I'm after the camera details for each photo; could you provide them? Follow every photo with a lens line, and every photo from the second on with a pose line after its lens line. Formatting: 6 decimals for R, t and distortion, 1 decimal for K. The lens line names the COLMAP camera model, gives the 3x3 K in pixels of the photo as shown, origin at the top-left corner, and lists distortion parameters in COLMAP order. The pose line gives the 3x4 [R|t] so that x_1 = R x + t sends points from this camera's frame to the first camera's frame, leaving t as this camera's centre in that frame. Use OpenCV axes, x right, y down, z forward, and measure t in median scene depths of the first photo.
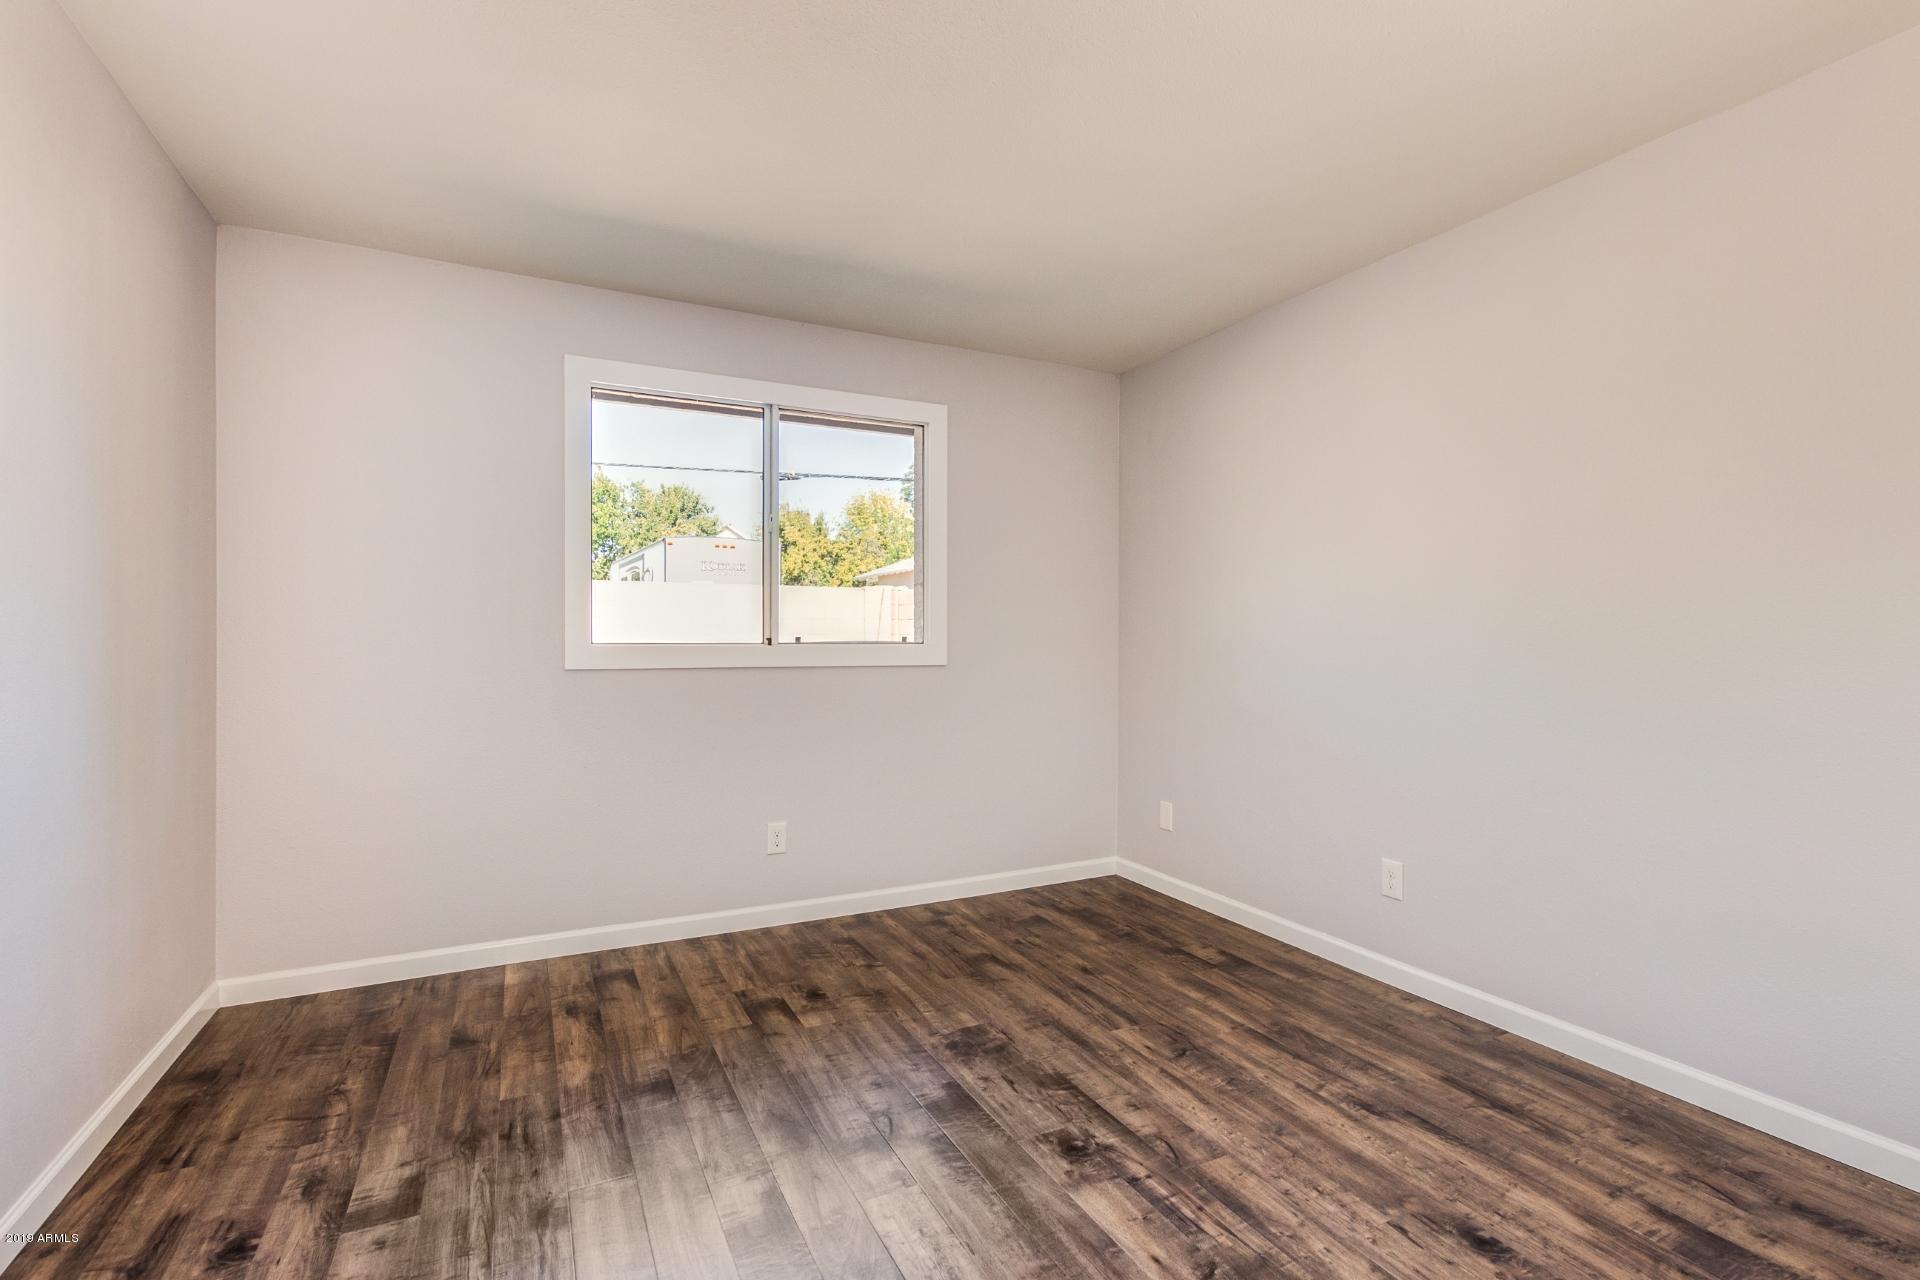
lens RADIAL K [[889.4, 0, 953.2], [0, 889.4, 630.1], [0, 0, 1]] dist [0.009393, -0.006074]
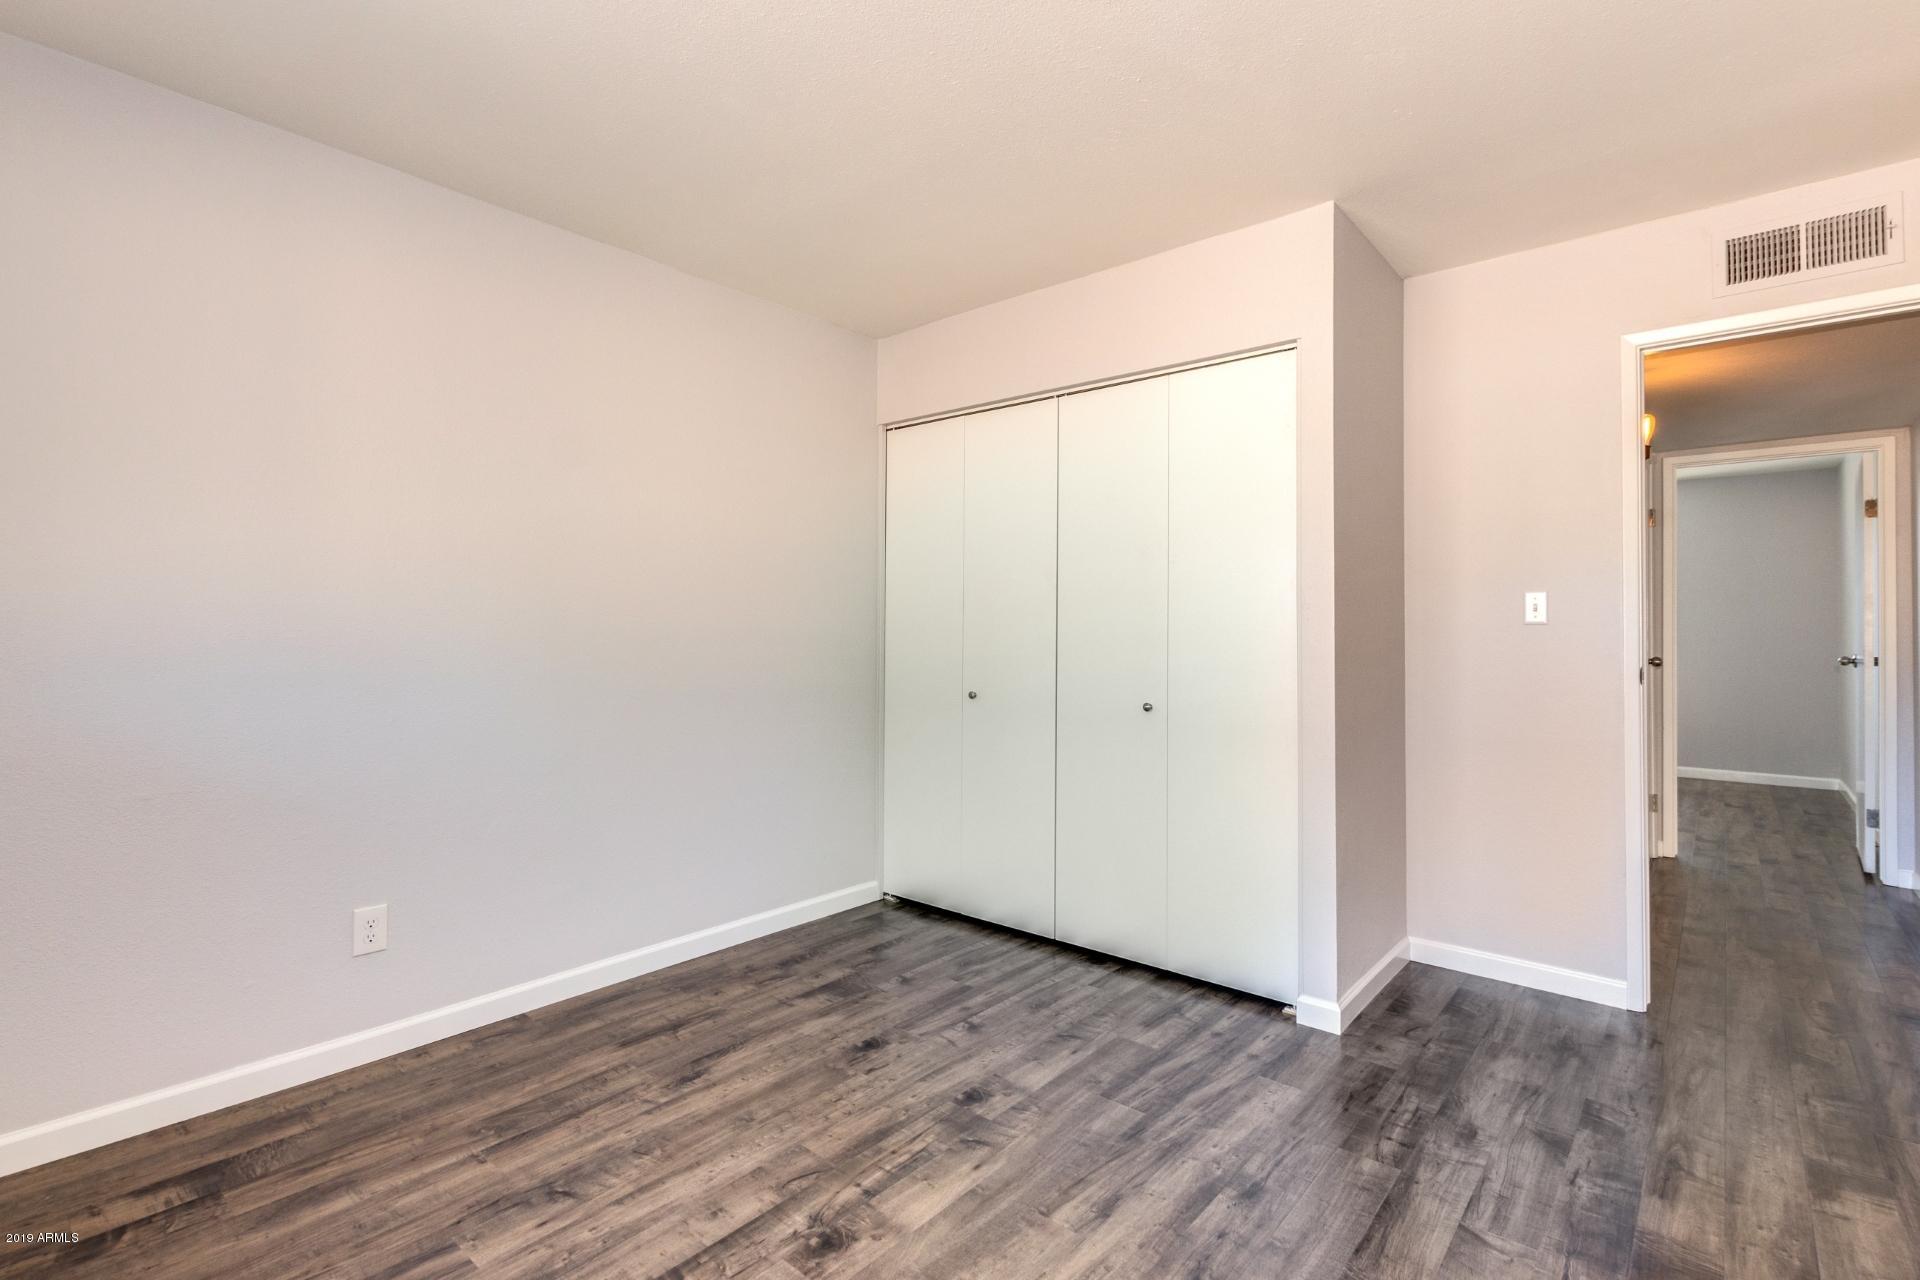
lens RADIAL K [[889.4, 0, 950.0], [0, 889.4, 646.8], [0, 0, 1]] dist [0.009393, -0.006074]
pose [[-0.390787, -0.015718, 0.920347, -0.614630], [-0.010492, 0.999865, 0.012621, 0.002119], [-0.920421, -0.004724, -0.390899, 1.104210]]
